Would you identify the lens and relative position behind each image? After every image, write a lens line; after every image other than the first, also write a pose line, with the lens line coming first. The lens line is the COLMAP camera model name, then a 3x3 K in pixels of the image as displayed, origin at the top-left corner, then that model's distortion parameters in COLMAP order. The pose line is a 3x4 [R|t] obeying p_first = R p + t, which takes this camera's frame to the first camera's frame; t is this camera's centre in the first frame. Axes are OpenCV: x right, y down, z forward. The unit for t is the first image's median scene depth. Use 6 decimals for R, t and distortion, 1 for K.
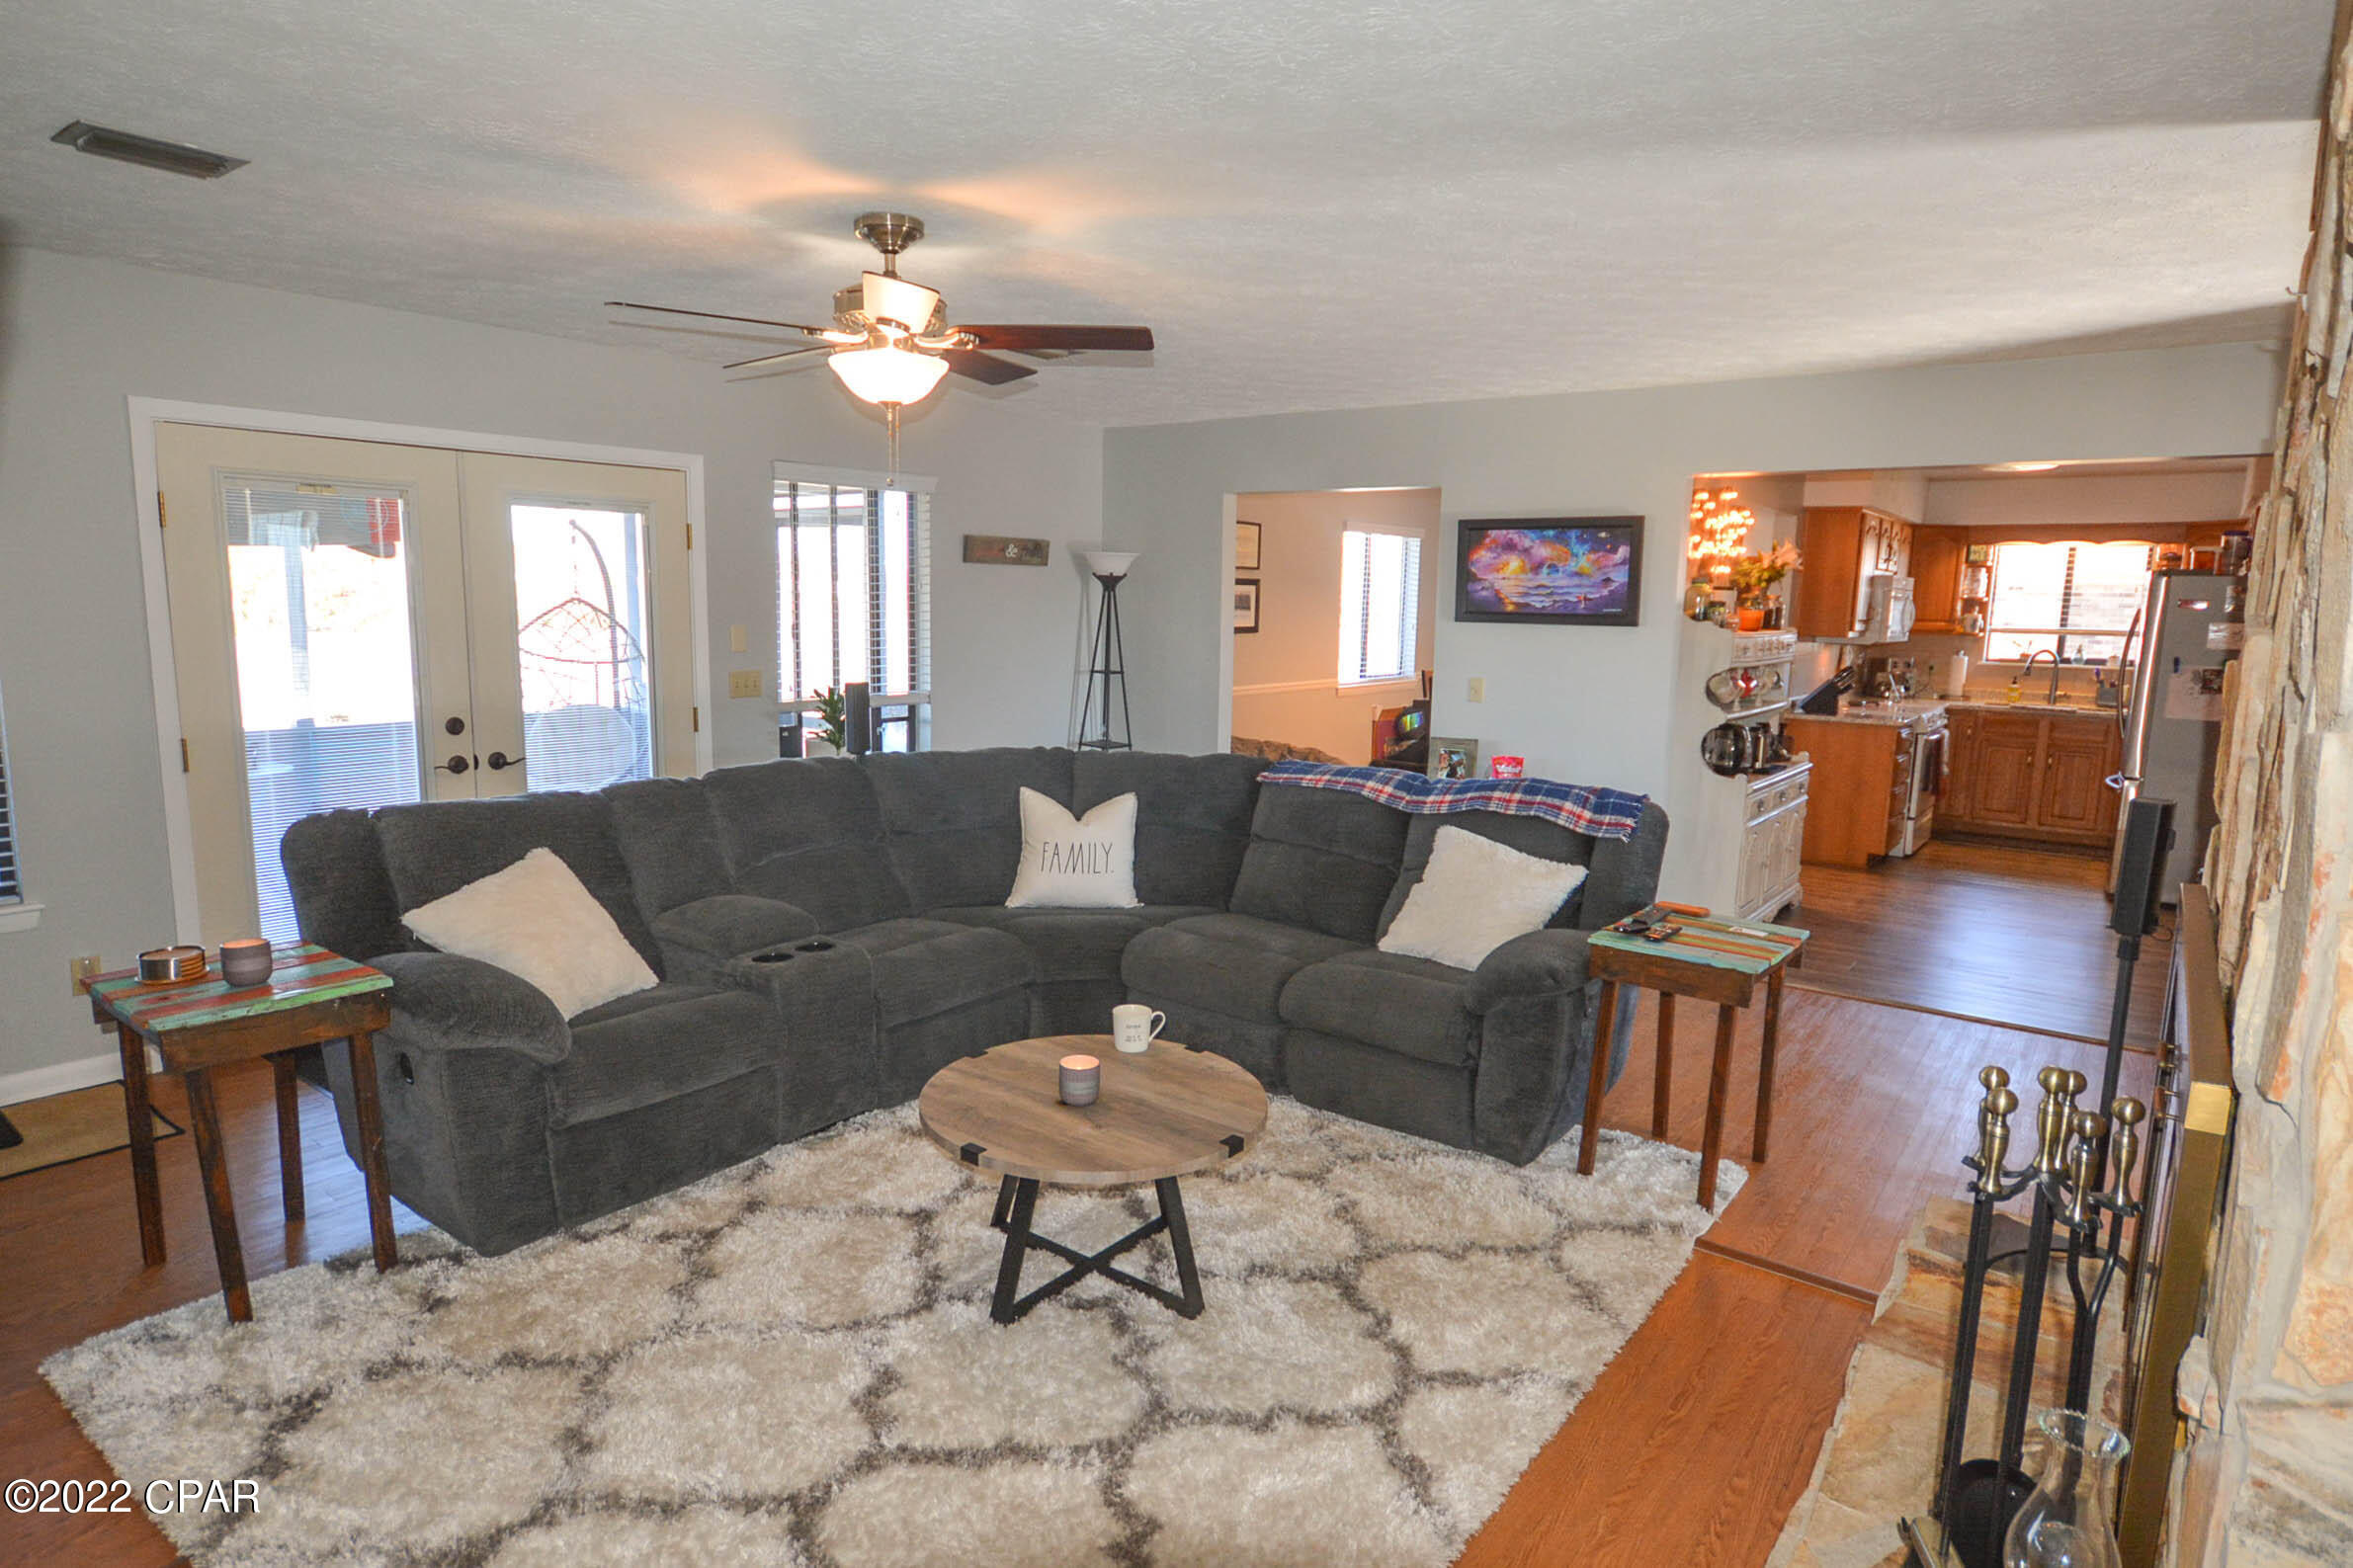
lens RADIAL K [[1331.1, 0, 1175.1], [0, 1331.1, 788.2], [0, 0, 1]] dist [0.001681, 0.000190]
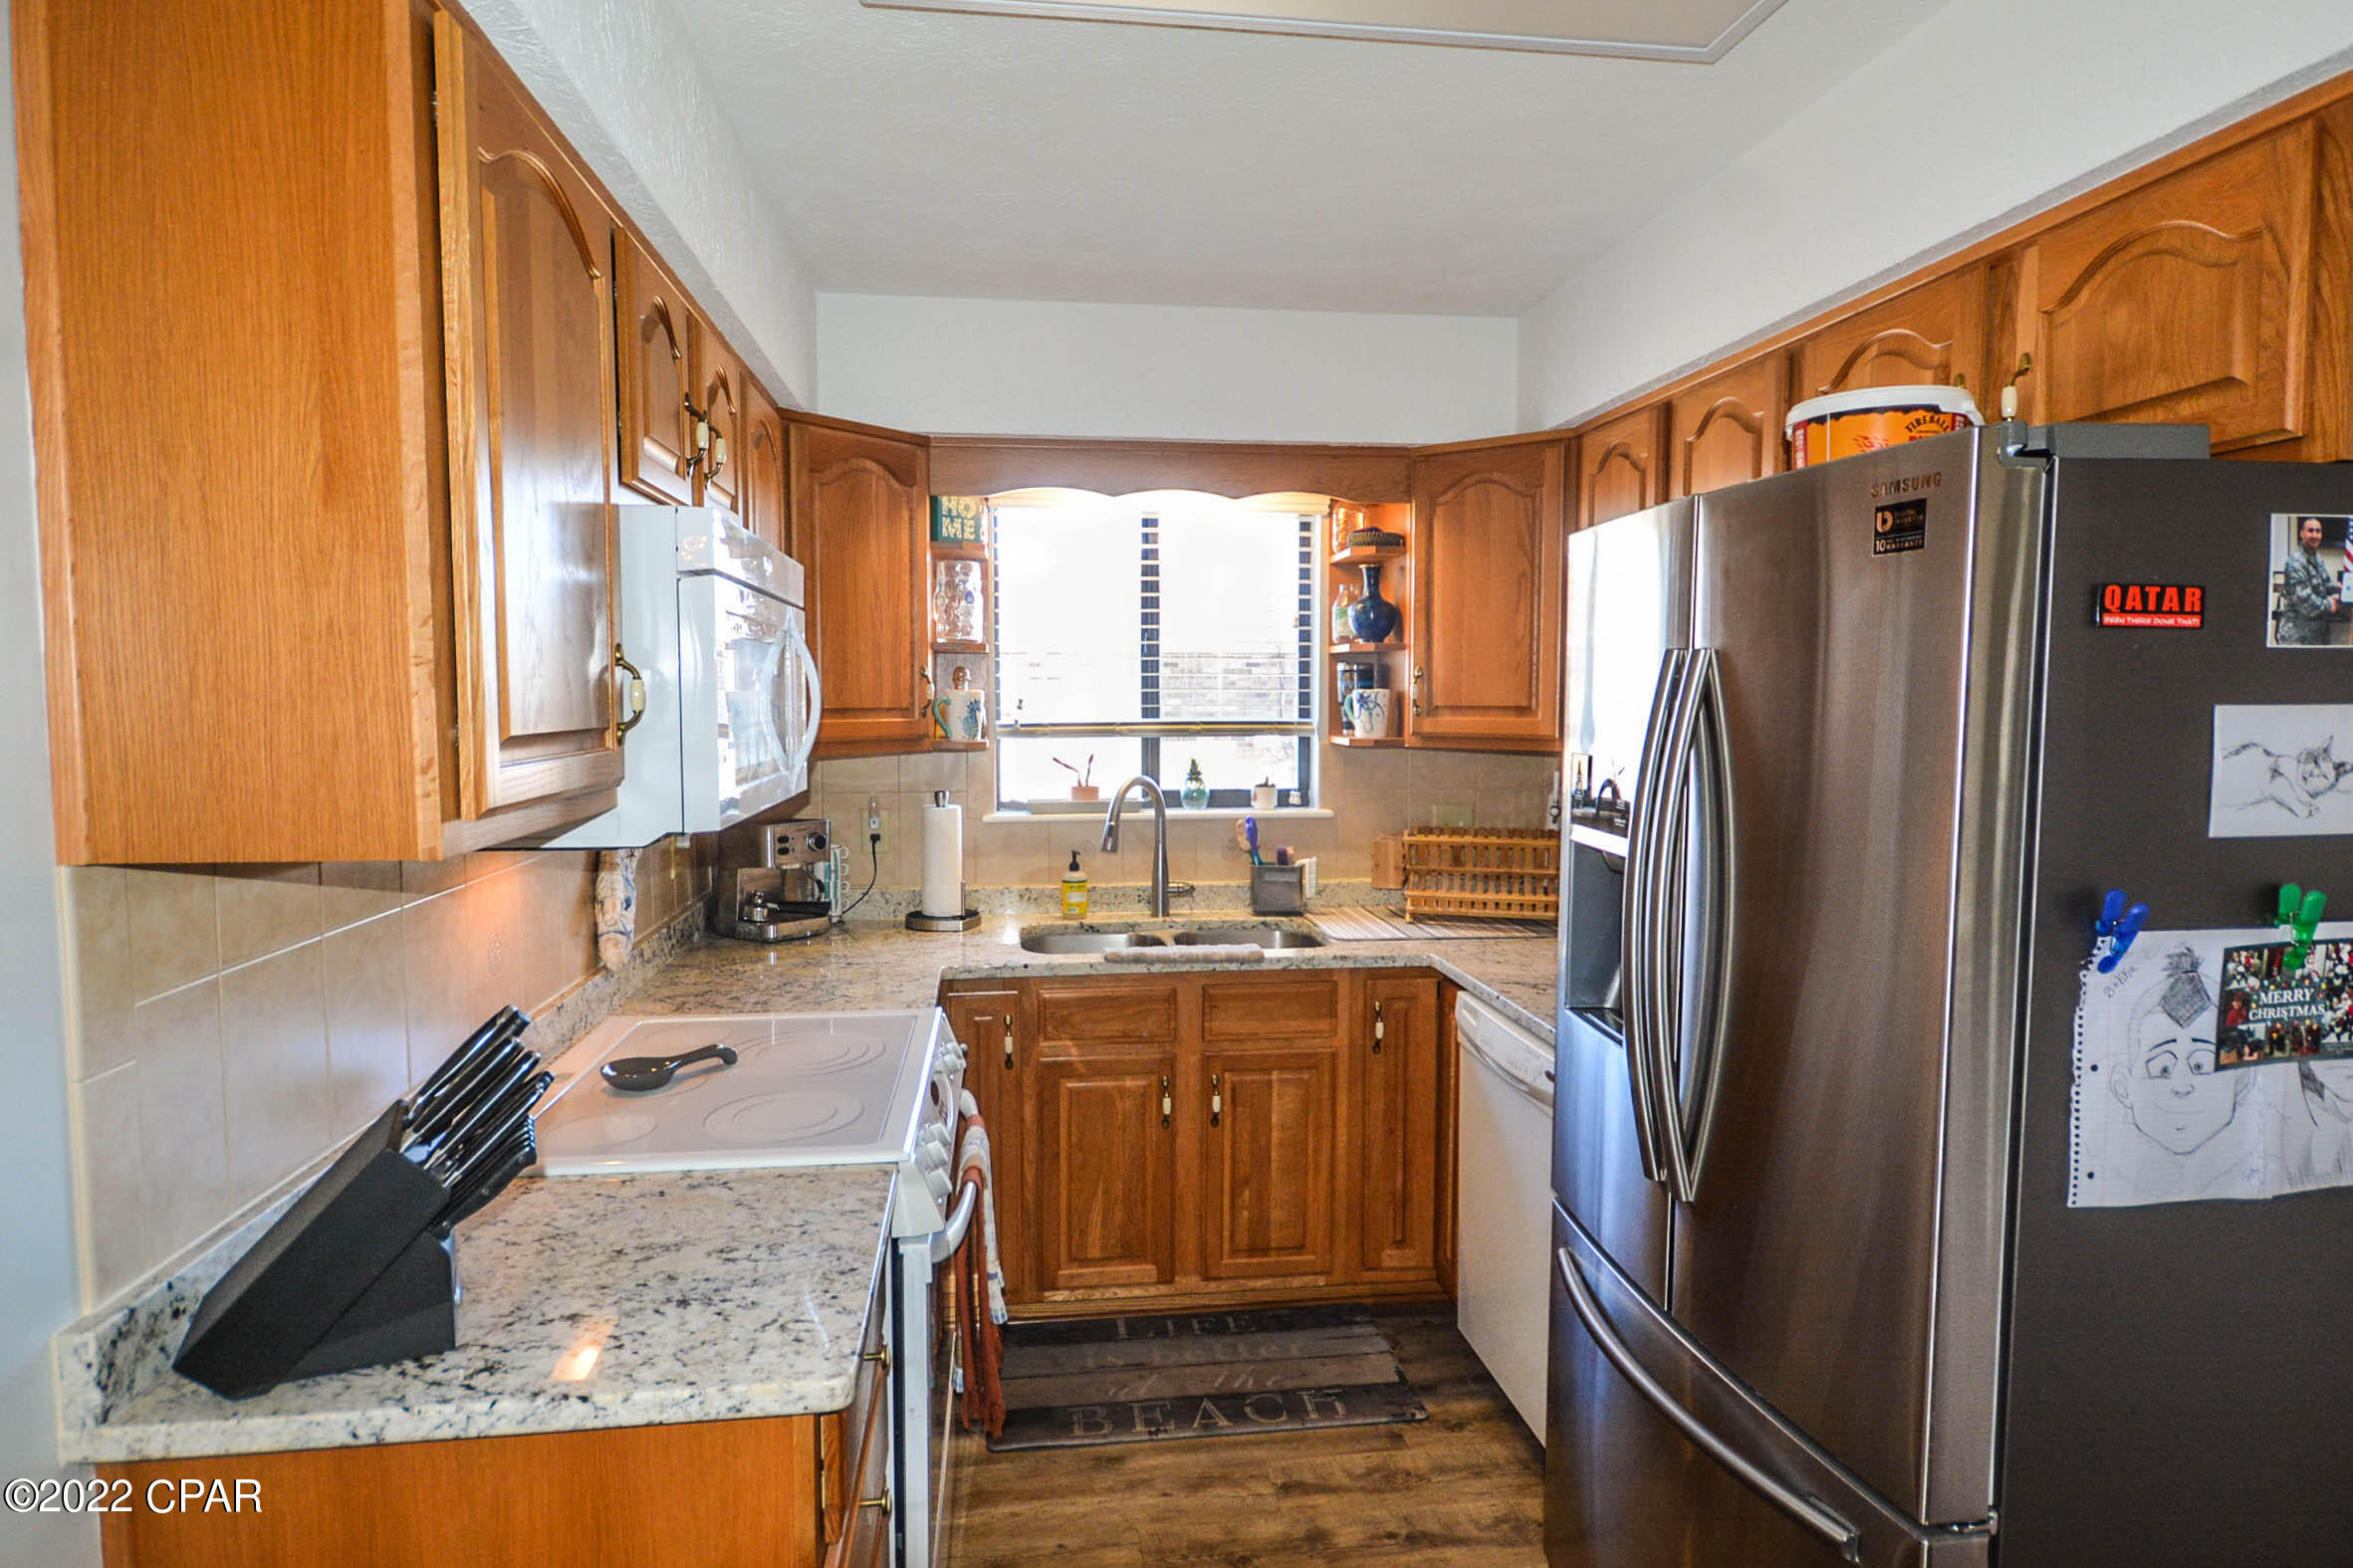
lens RADIAL K [[1331.1, 0, 1175.1], [0, 1331.1, 788.2], [0, 0, 1]] dist [0.001681, 0.000190]
pose [[0.718916, -0.074246, 0.691121, 0.394122], [0.118979, 0.992749, -0.017115, -0.092319], [-0.684839, 0.094534, 0.722537, 0.711230]]
